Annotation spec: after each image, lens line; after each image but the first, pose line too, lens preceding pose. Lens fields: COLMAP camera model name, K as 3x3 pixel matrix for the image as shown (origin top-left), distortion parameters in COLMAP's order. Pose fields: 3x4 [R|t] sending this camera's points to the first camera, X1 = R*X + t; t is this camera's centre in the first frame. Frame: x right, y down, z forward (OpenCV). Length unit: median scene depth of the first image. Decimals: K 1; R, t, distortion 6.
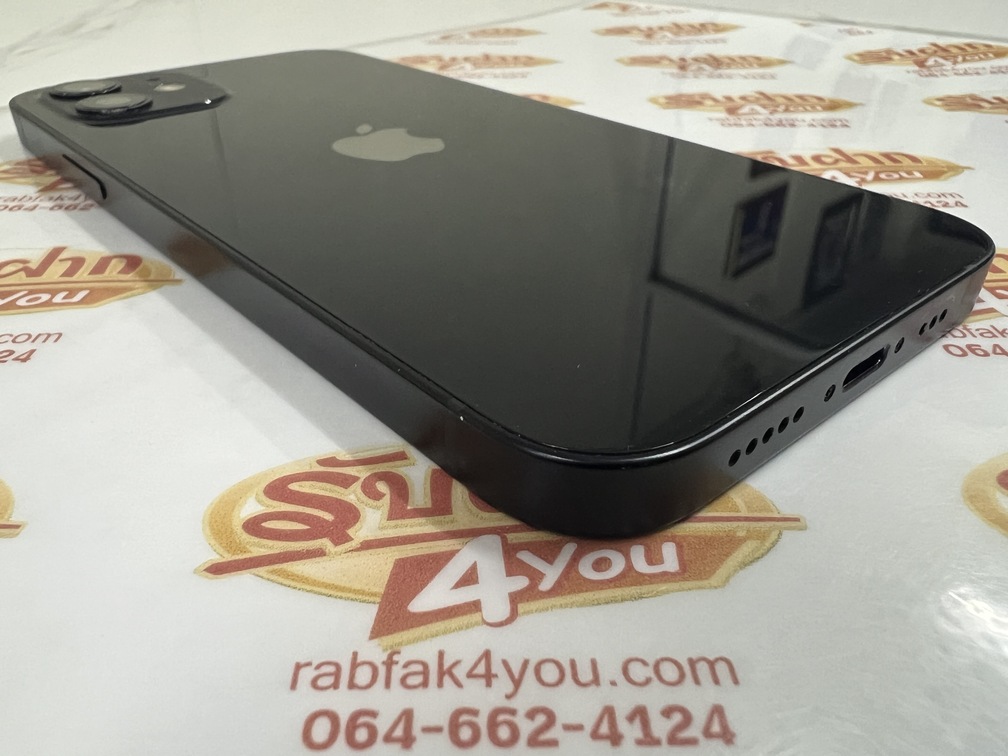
lens RADIAL K [[791.4, 0, 504.0], [0, 791.4, 378.0], [0, 0, 1]] dist [-0.000844, -0.024091]
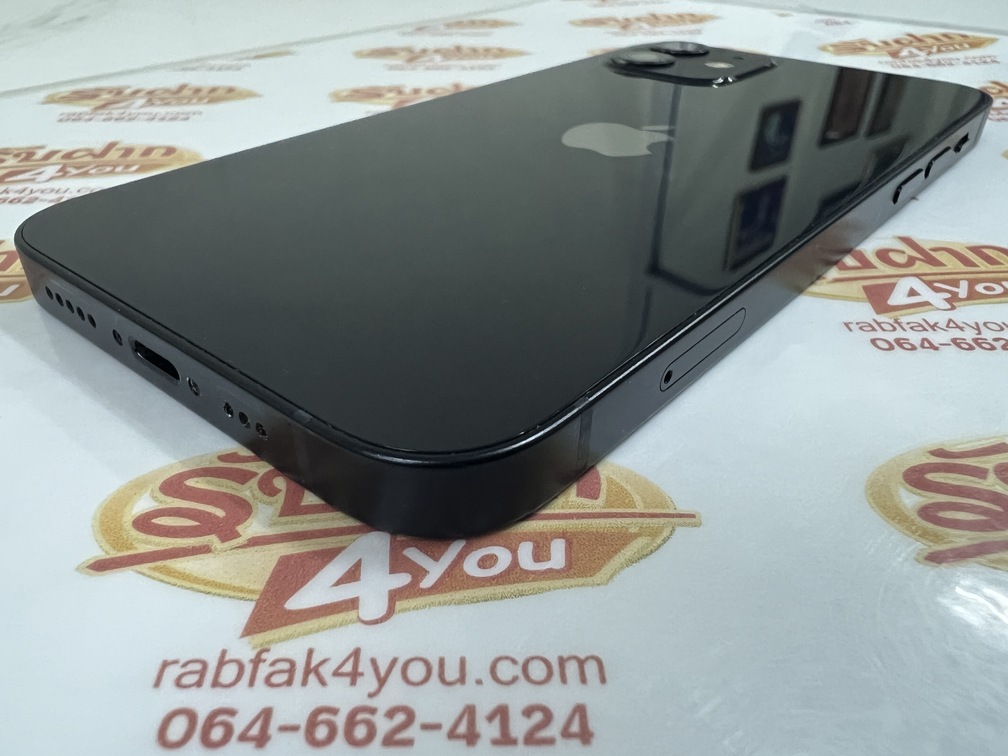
lens RADIAL K [[791.4, 0, 504.0], [0, 791.4, 378.0], [0, 0, 1]] dist [-0.000844, -0.024091]
pose [[0.999995, -0.000690, -0.003065, 0.149603], [0.000717, 0.999961, 0.008794, -0.002722], [0.003058, -0.008797, 0.999957, 0.011514]]
